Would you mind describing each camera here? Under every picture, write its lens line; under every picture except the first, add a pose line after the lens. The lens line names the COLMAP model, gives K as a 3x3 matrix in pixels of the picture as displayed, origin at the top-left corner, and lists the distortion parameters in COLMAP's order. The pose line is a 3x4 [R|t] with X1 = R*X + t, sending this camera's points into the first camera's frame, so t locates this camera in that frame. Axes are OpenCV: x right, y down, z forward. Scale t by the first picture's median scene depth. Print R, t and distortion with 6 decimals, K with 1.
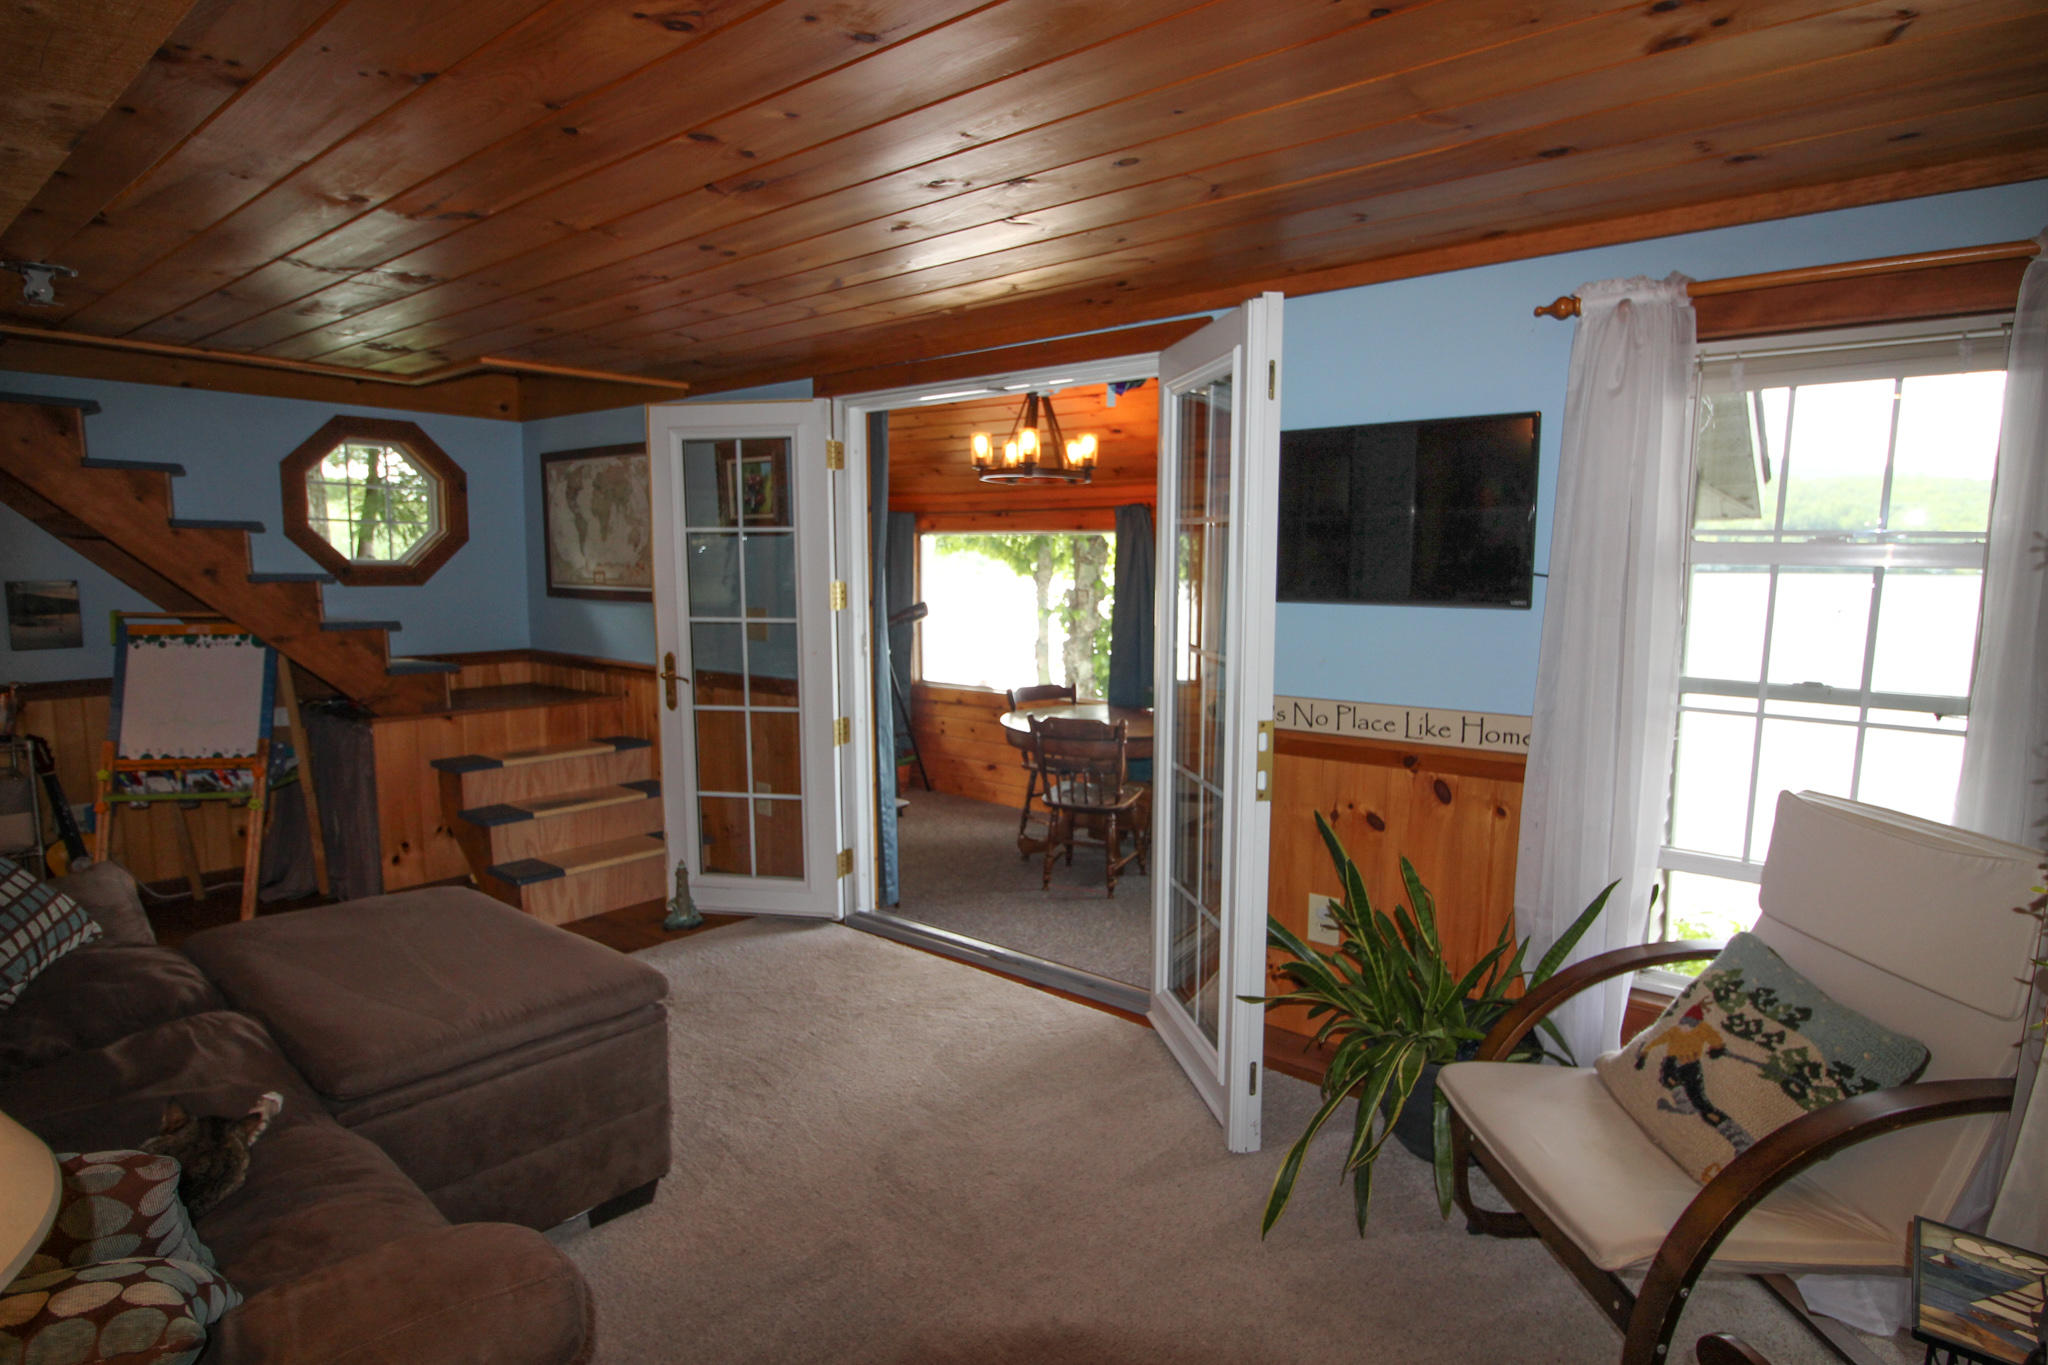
lens RADIAL K [[1125.1, 0, 1027.3], [0, 1125.1, 681.5], [0, 0, 1]] dist [0.007519, -0.000783]
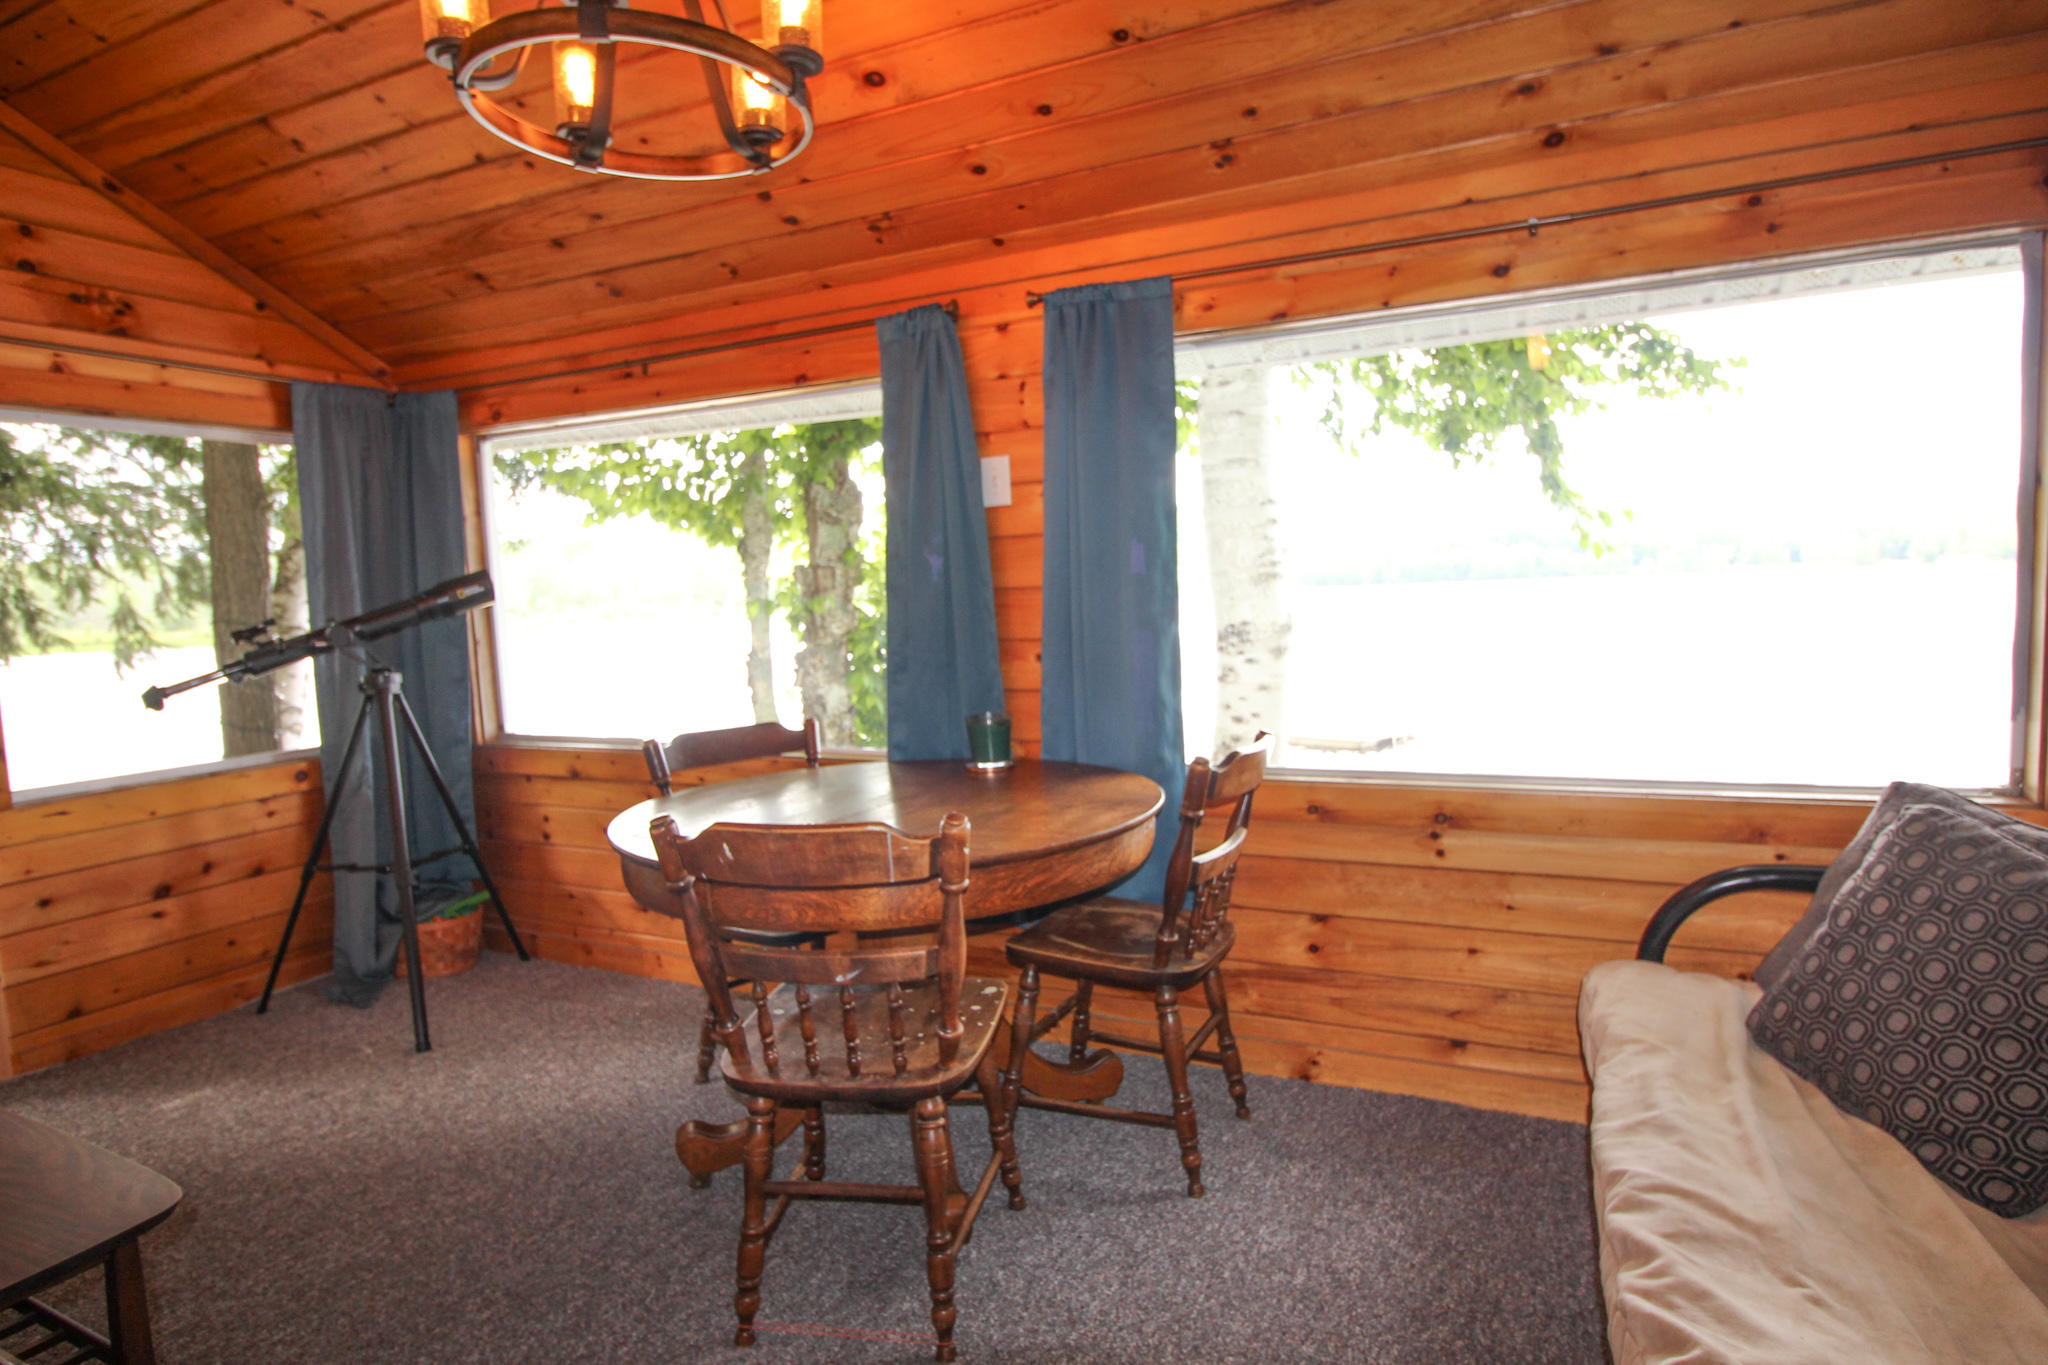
lens RADIAL K [[1125.1, 0, 1028.7], [0, 1125.1, 701.5], [0, 0, 1]] dist [0.007519, -0.000783]
pose [[0.975289, -0.060588, 0.212461, 0.028473], [0.064797, 0.997815, -0.012898, 0.005557], [-0.211216, 0.026347, 0.977084, 0.472863]]
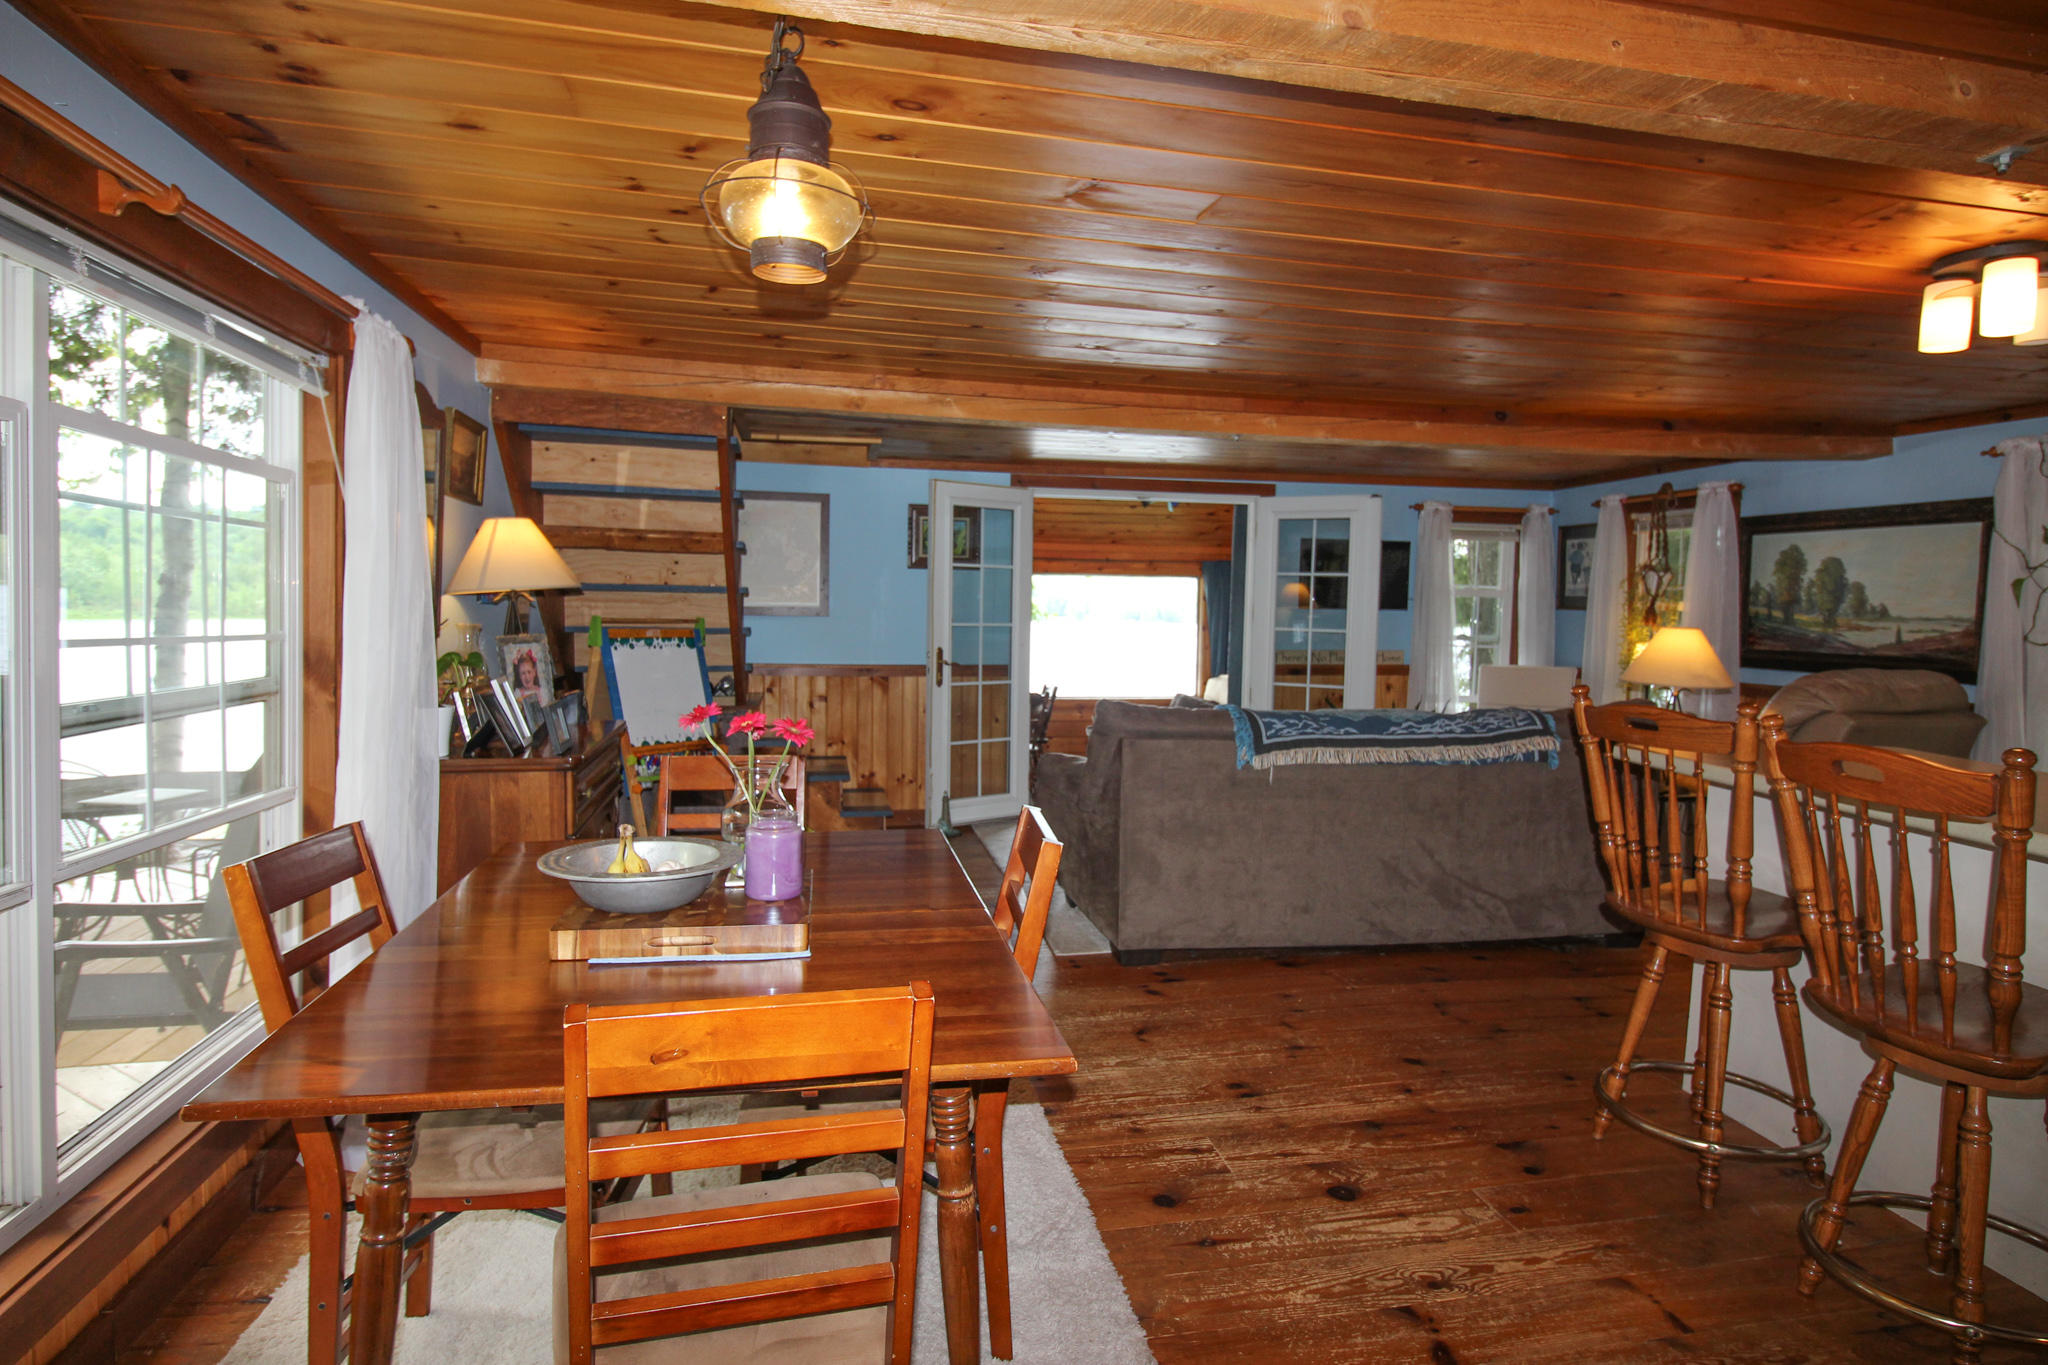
lens RADIAL K [[1179.1, 0, 1026.4], [0, 1179.1, 676.7], [0, 0, 1]] dist [0.002436, -0.000140]
pose [[0.625387, -0.028889, 0.779780, -1.430389], [0.076824, 0.996739, -0.024687, 0.057028], [-0.776524, 0.075344, 0.625567, -0.046059]]
